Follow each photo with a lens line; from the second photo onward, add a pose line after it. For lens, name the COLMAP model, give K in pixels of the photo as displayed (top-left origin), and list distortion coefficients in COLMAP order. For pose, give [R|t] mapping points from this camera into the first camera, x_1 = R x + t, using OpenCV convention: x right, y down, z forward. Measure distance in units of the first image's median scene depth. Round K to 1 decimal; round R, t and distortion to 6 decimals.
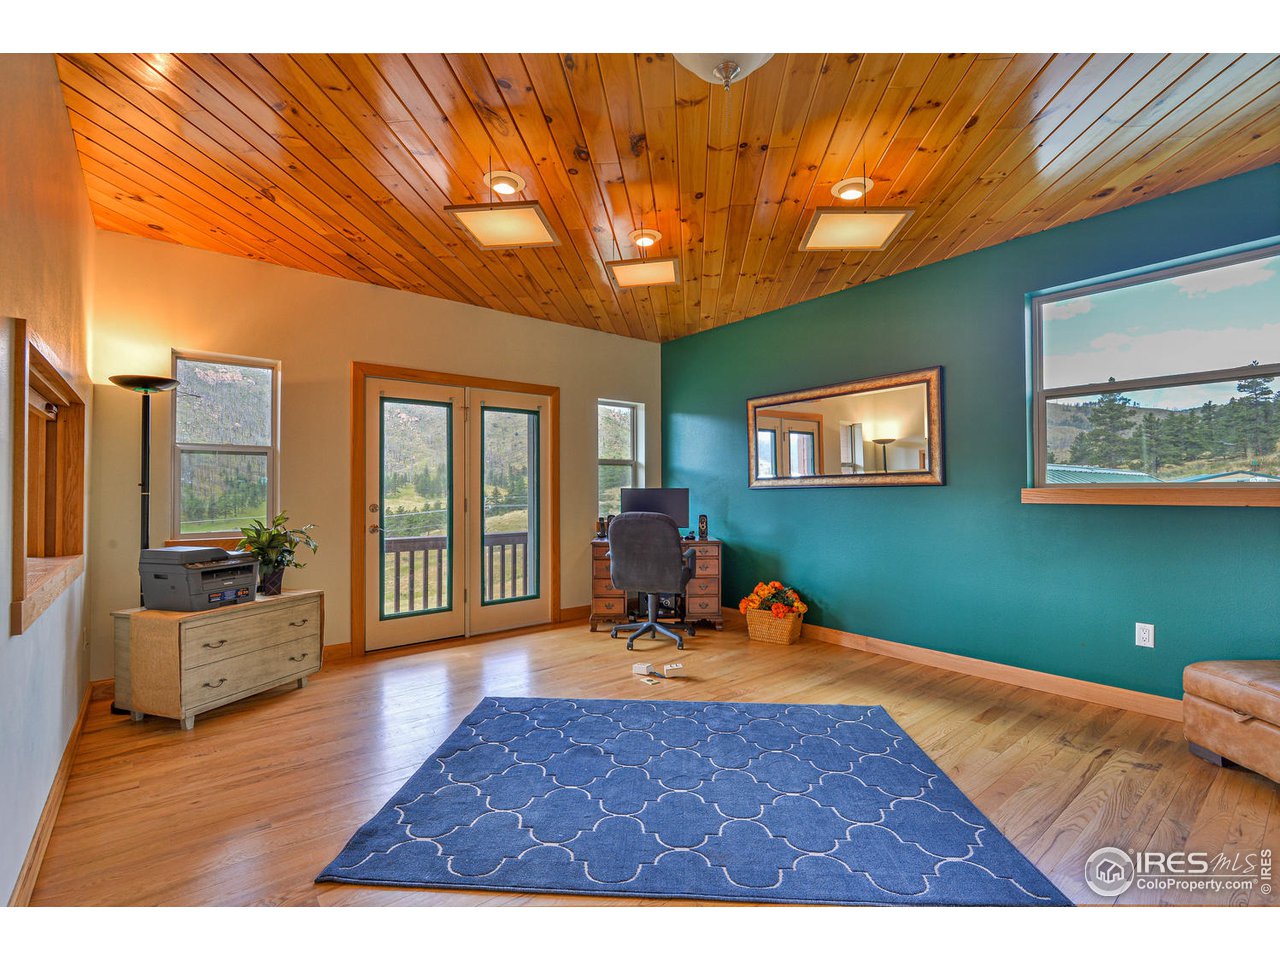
lens RADIAL K [[579.5, 0, 636.1], [0, 579.5, 482.0], [0, 0, 1]] dist [-0.001200, -0.001116]
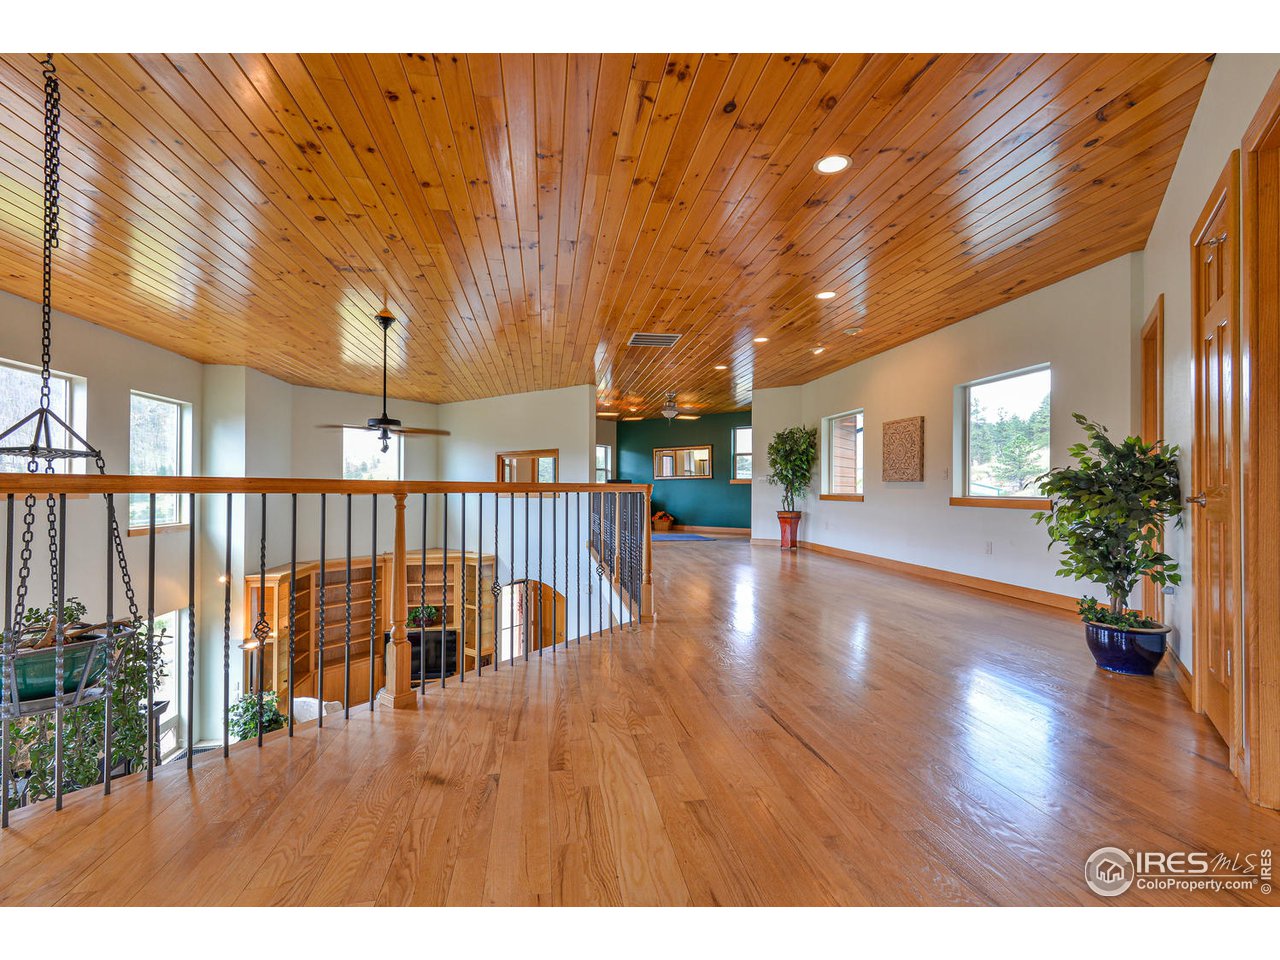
lens RADIAL K [[579.5, 0, 636.1], [0, 579.5, 482.0], [0, 0, 1]] dist [-0.001200, -0.001116]
pose [[0.966614, 0.009297, 0.256069, -0.525162], [-0.008619, 0.999956, -0.003773, 0.028995], [-0.256093, 0.001440, 0.966651, -1.467328]]
